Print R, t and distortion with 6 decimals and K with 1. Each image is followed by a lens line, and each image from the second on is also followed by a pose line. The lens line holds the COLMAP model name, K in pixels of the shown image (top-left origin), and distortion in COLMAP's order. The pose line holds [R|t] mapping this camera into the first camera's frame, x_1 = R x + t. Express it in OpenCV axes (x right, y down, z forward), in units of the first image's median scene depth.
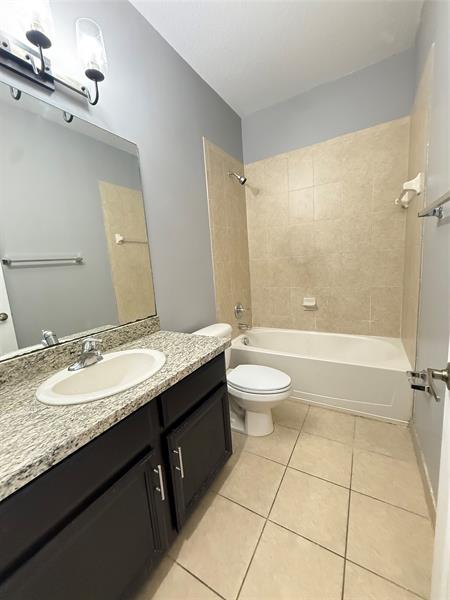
lens RADIAL K [[241.3, 0, 224.2], [0, 241.3, 300.4], [0, 0, 1]] dist [0.002258, 0.001010]
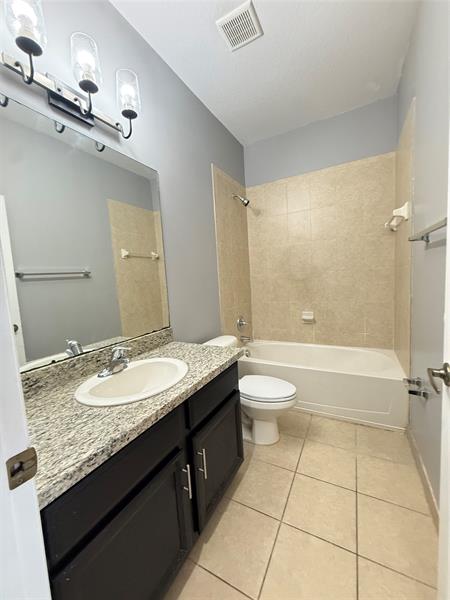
lens RADIAL K [[241.3, 0, 225.2], [0, 241.3, 300.3], [0, 0, 1]] dist [0.002258, 0.001010]
pose [[0.999181, 0.007823, 0.039692, -0.092125], [-0.005409, 0.998149, -0.060575, 0.009141], [-0.040093, 0.060311, 0.997374, -0.076546]]
